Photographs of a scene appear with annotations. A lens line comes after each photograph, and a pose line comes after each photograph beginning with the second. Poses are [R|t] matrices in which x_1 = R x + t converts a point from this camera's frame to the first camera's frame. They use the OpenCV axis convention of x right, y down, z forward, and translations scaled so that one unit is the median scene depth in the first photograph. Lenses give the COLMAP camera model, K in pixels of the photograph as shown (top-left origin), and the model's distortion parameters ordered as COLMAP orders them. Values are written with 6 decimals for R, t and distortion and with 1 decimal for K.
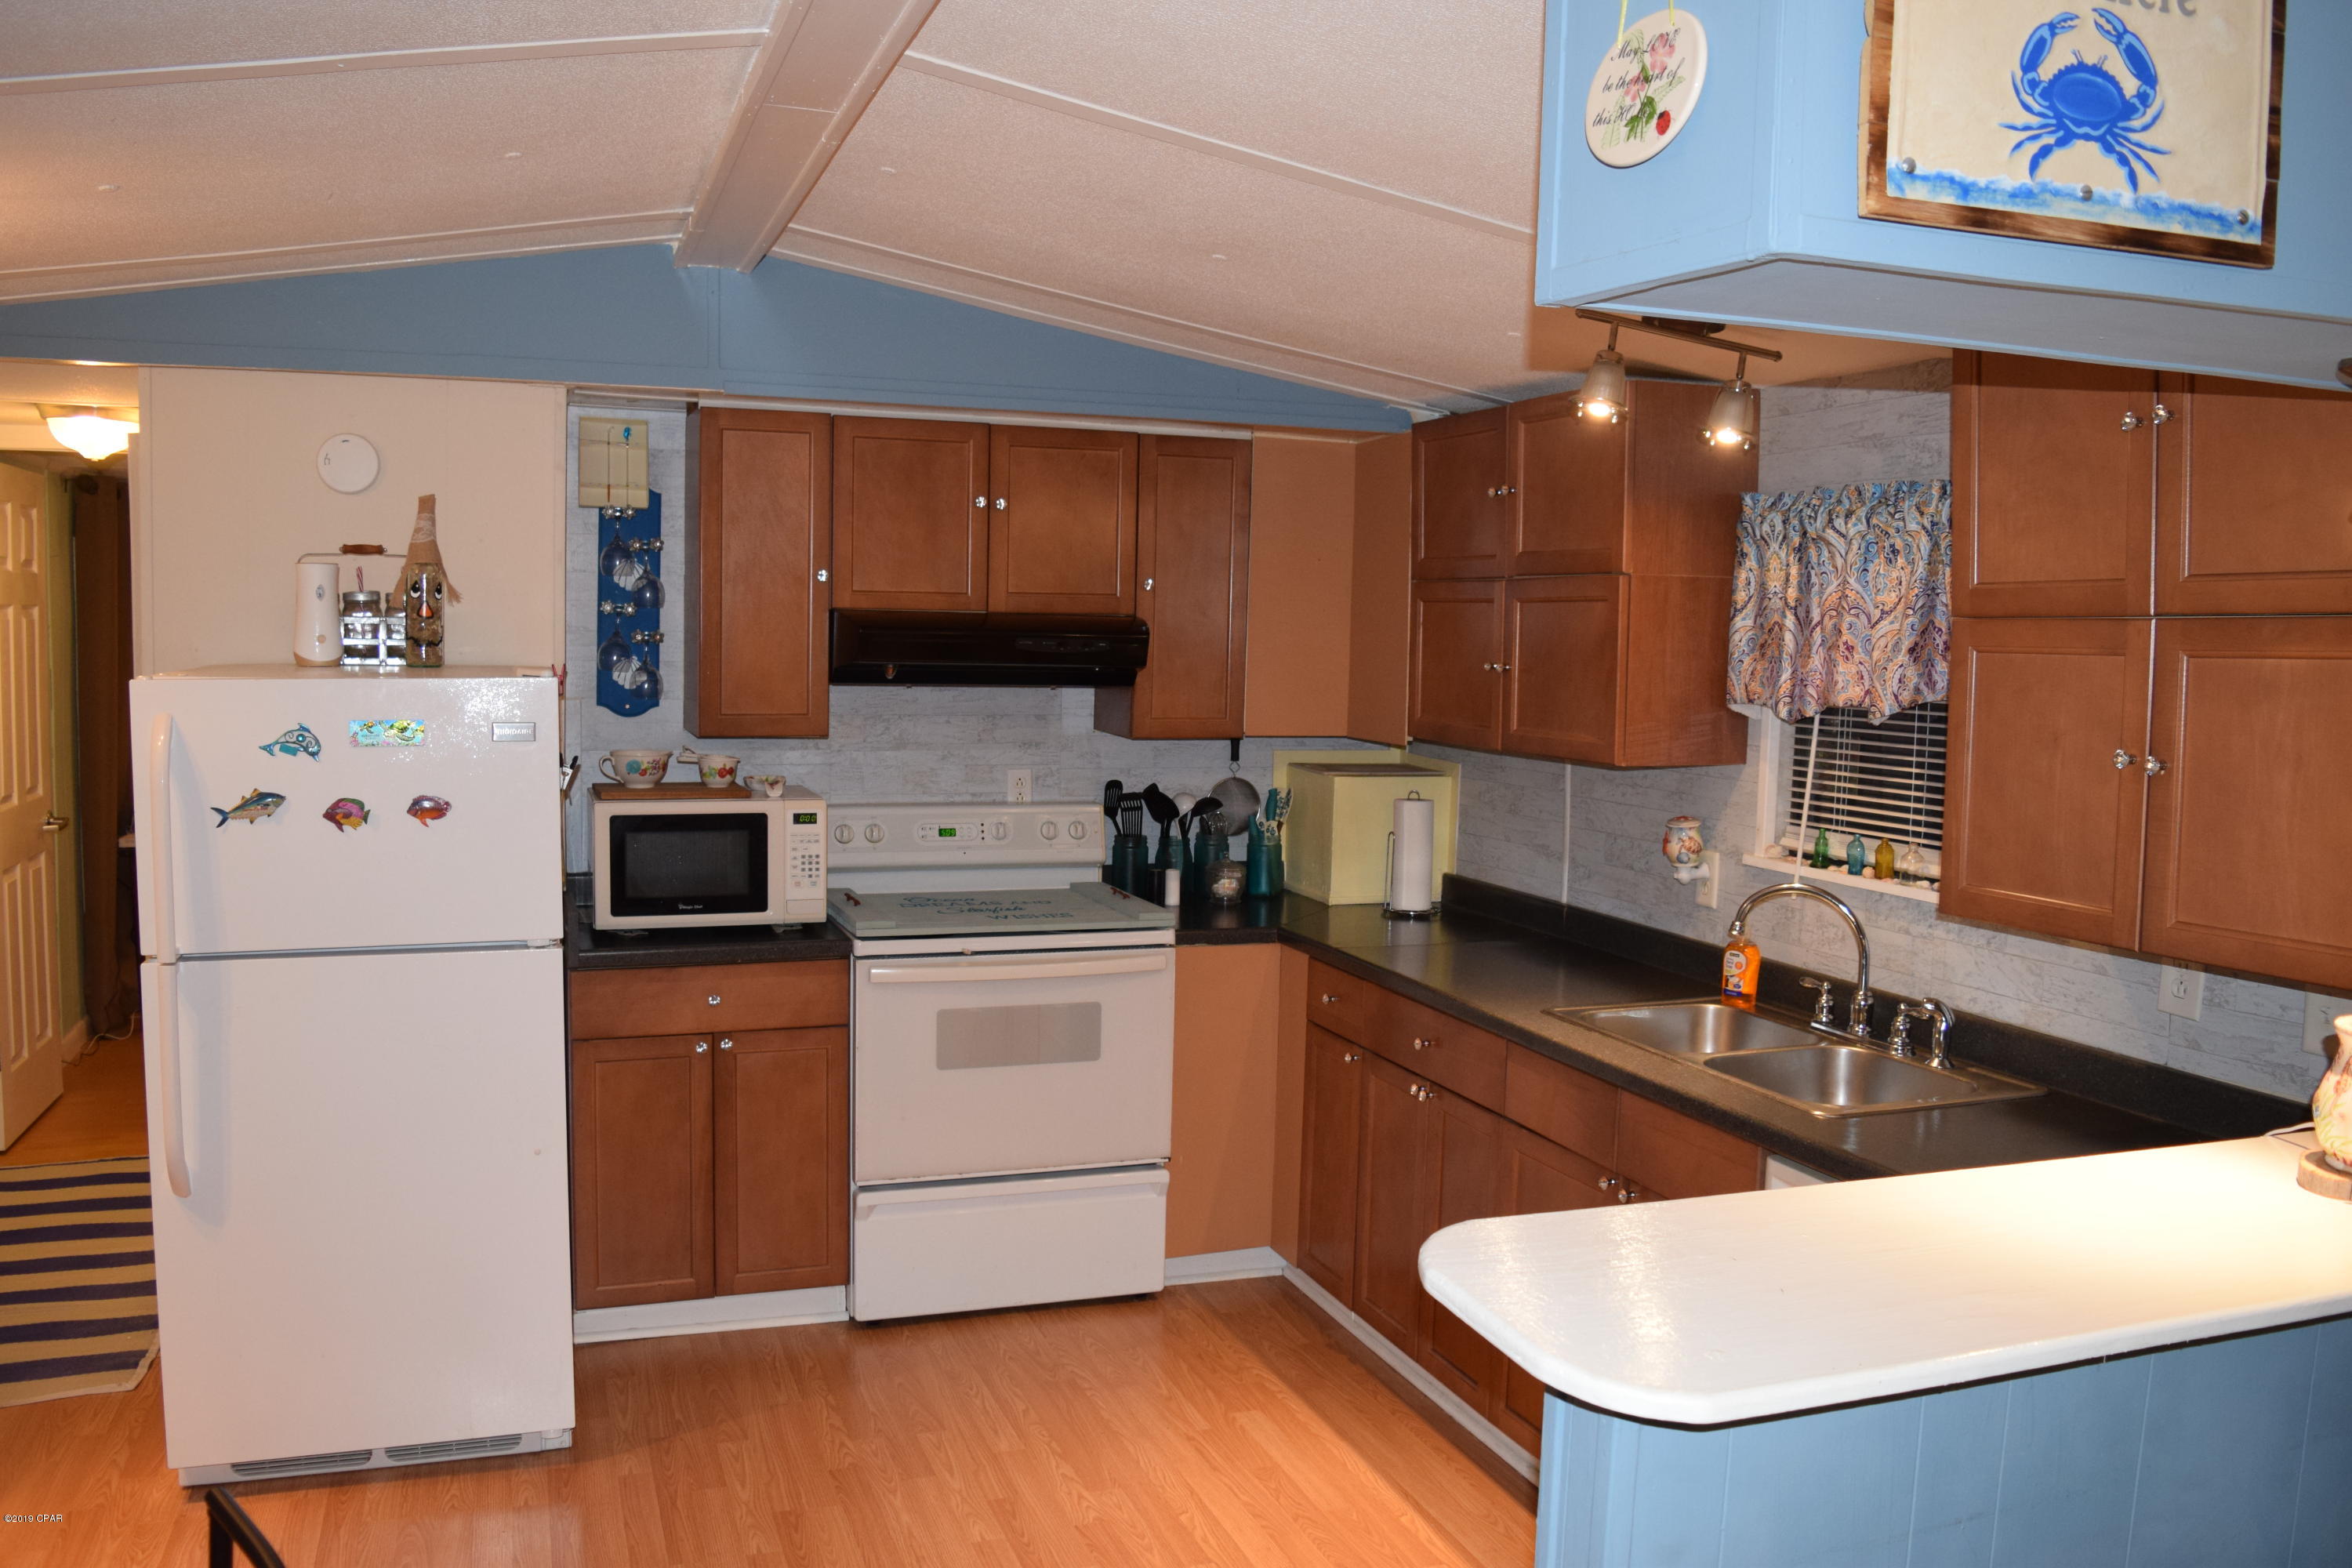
lens RADIAL K [[1846.3, 0, 1165.6], [0, 1846.3, 790.3], [0, 0, 1]] dist [-0.110663, 0.044133]
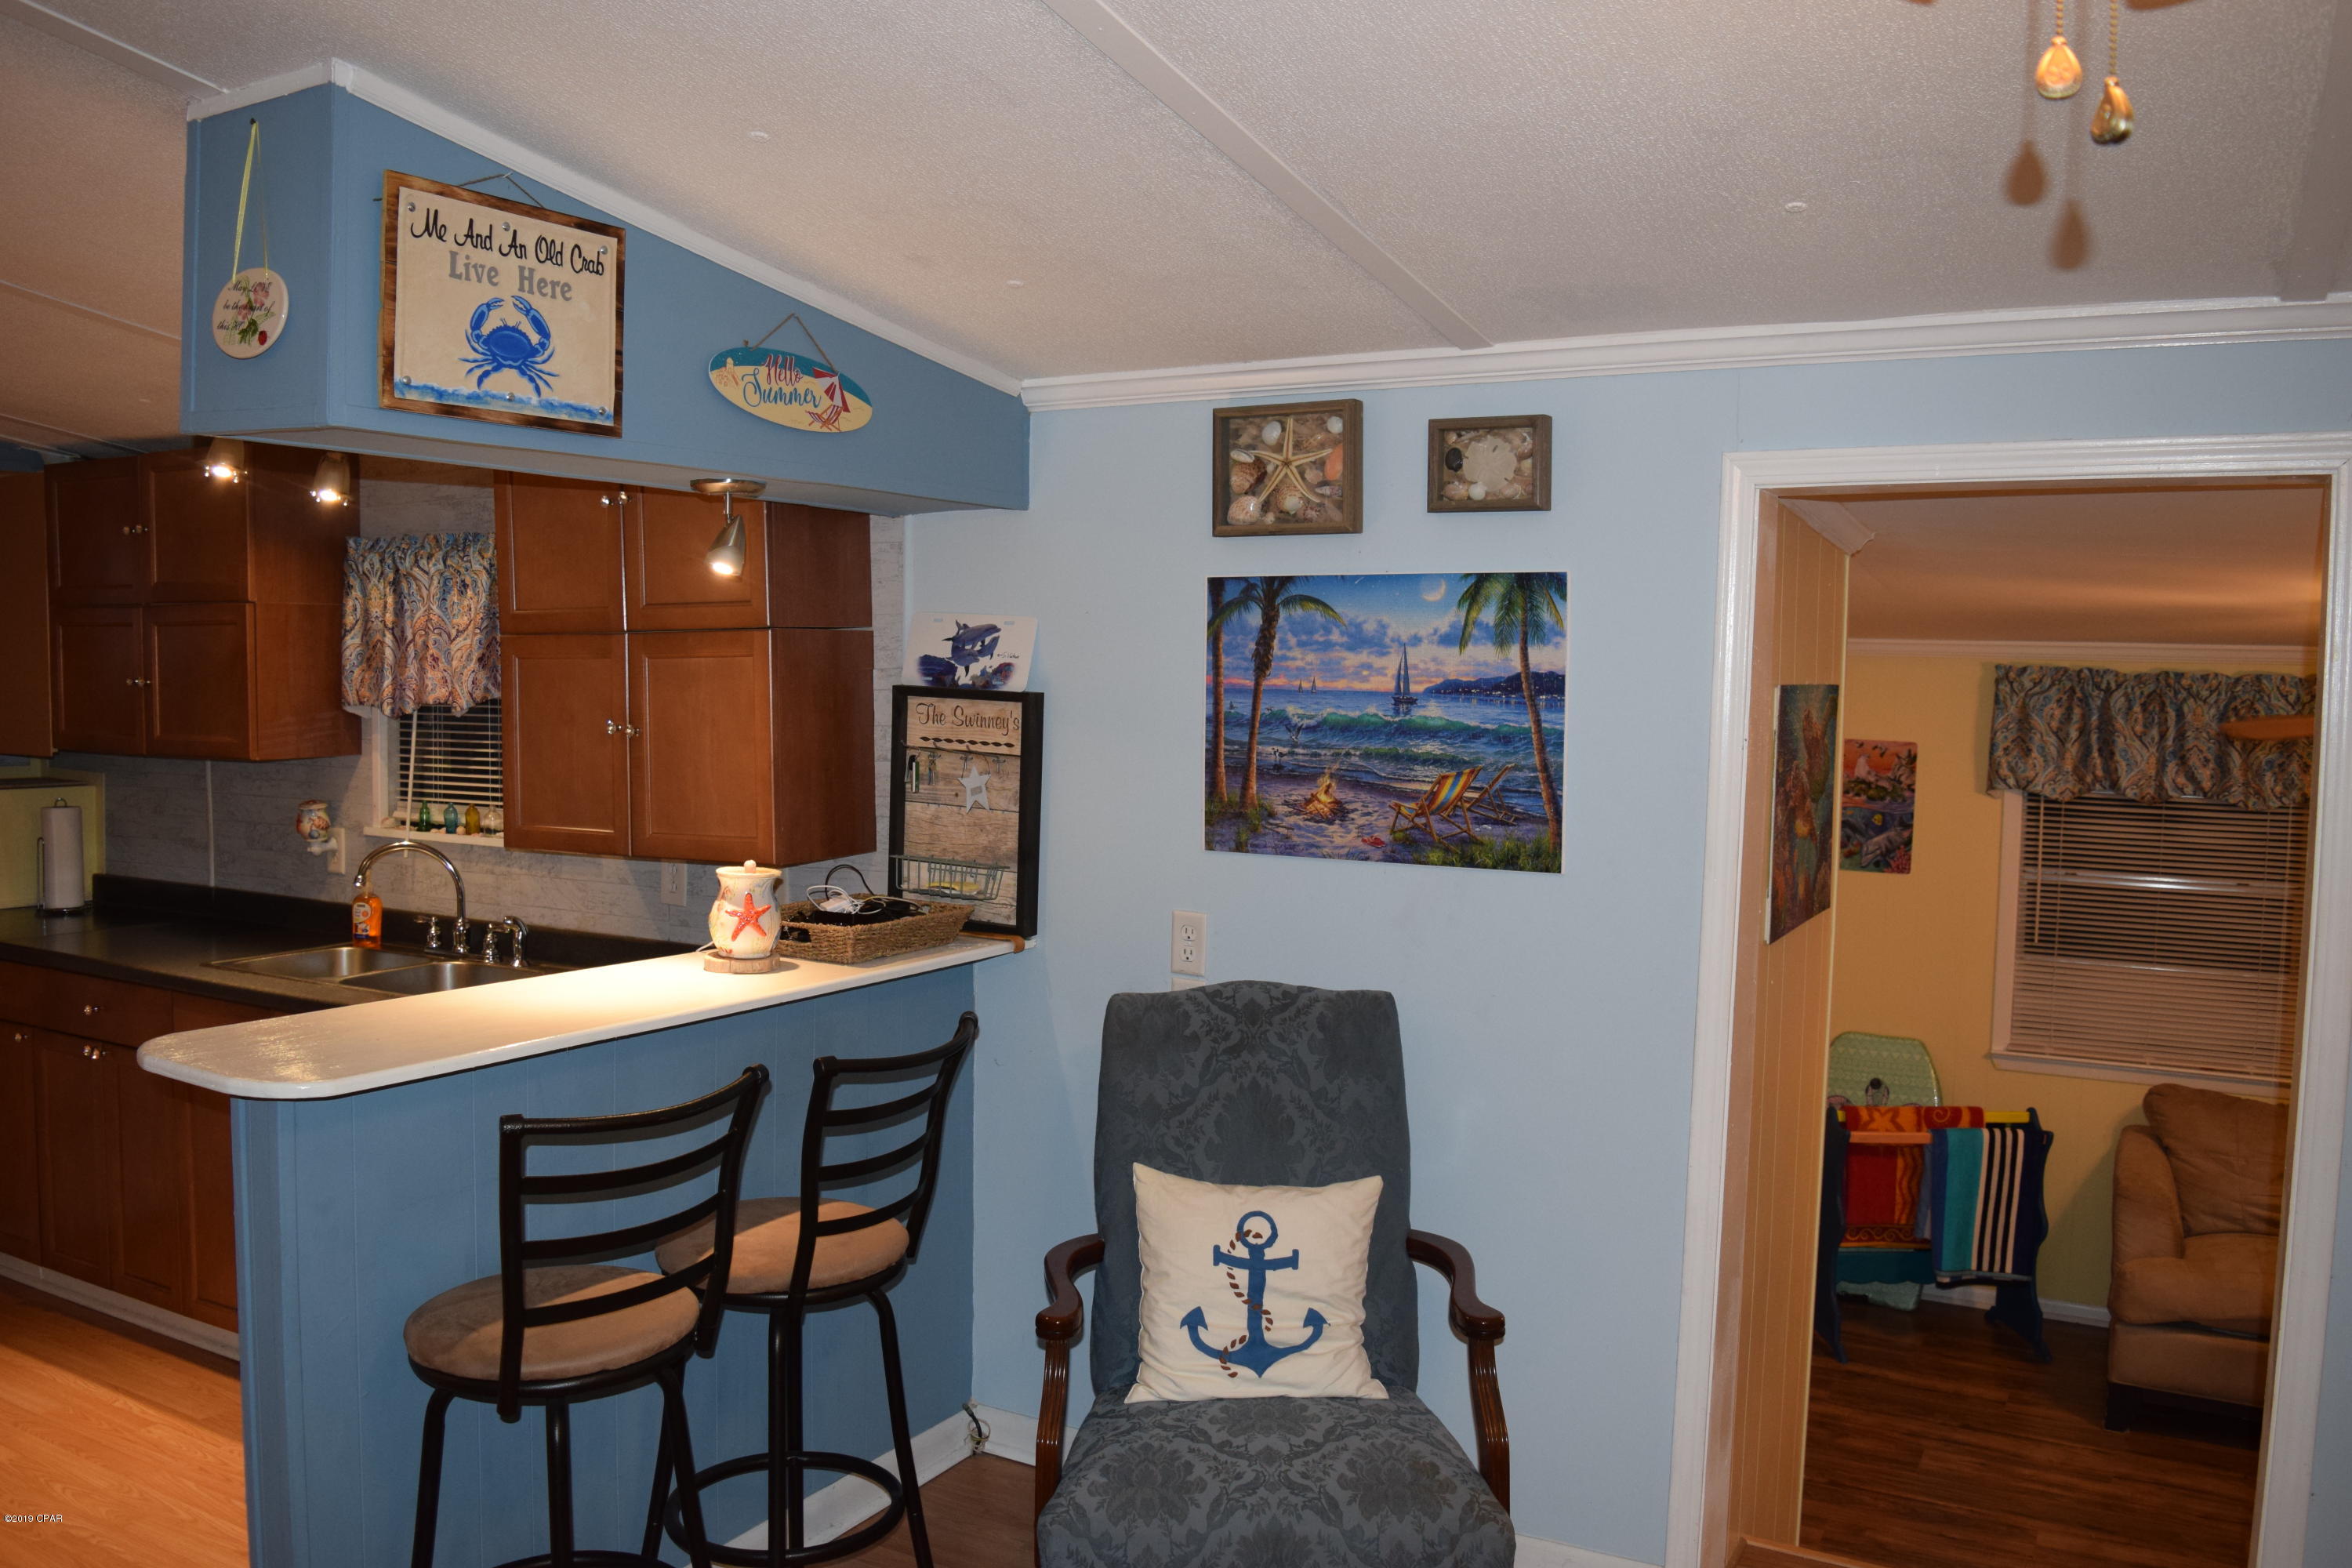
lens RADIAL K [[1846.3, 0, 1165.6], [0, 1846.3, 790.3], [0, 0, 1]] dist [-0.110663, 0.044133]
pose [[0.757264, -0.052415, 0.651002, -0.078510], [0.060030, 0.998141, 0.010536, 0.033086], [-0.650344, 0.031101, 0.759003, -0.322502]]
